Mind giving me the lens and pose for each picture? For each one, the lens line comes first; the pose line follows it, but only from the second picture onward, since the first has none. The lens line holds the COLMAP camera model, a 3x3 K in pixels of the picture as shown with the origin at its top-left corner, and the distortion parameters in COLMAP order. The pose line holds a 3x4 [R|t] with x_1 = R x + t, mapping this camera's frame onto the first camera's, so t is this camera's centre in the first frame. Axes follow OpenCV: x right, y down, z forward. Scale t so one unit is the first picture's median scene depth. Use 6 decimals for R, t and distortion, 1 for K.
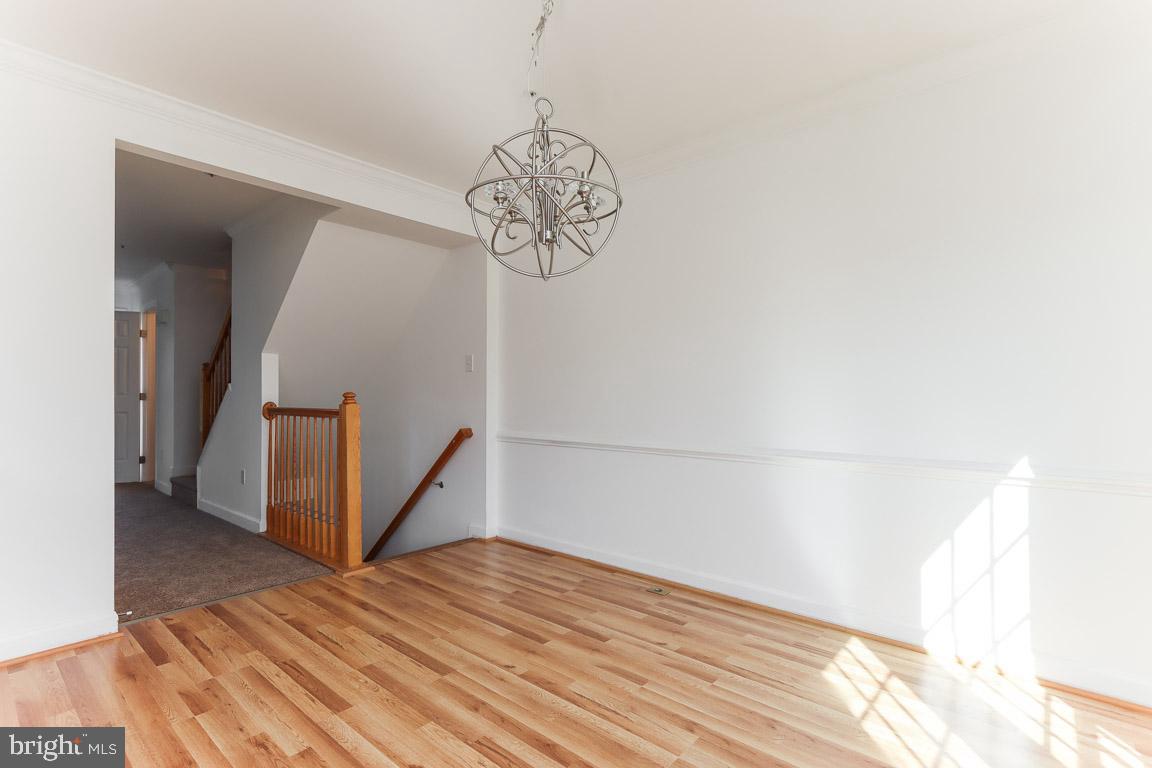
lens RADIAL K [[550.5, 0, 578.1], [0, 550.5, 400.5], [0, 0, 1]] dist [-0.001583, 0.005356]
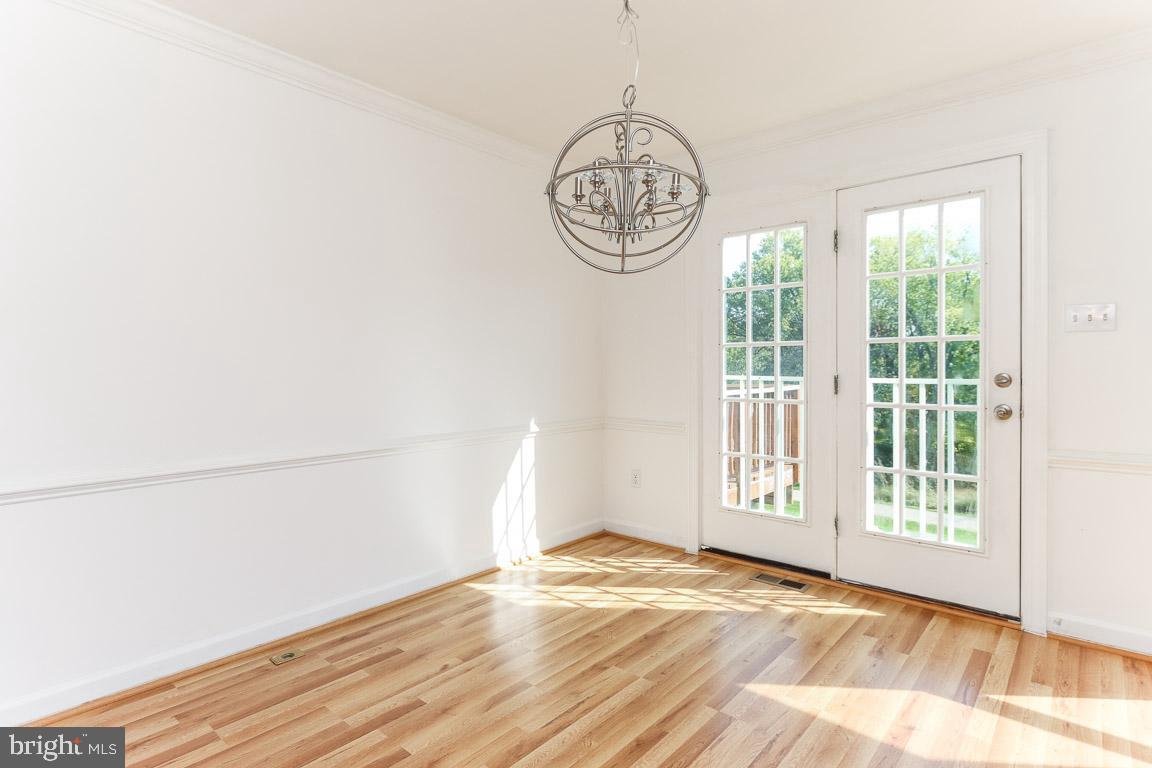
lens RADIAL K [[609.1, 0, 534.0], [0, 609.1, 365.4], [0, 0, 1]] dist [-0.000006, -0.000396]
pose [[0.030804, -0.007349, 0.999498, -0.838938], [0.013241, 0.999888, 0.006944, -0.055961], [-0.999438, 0.013020, 0.030898, 0.823096]]
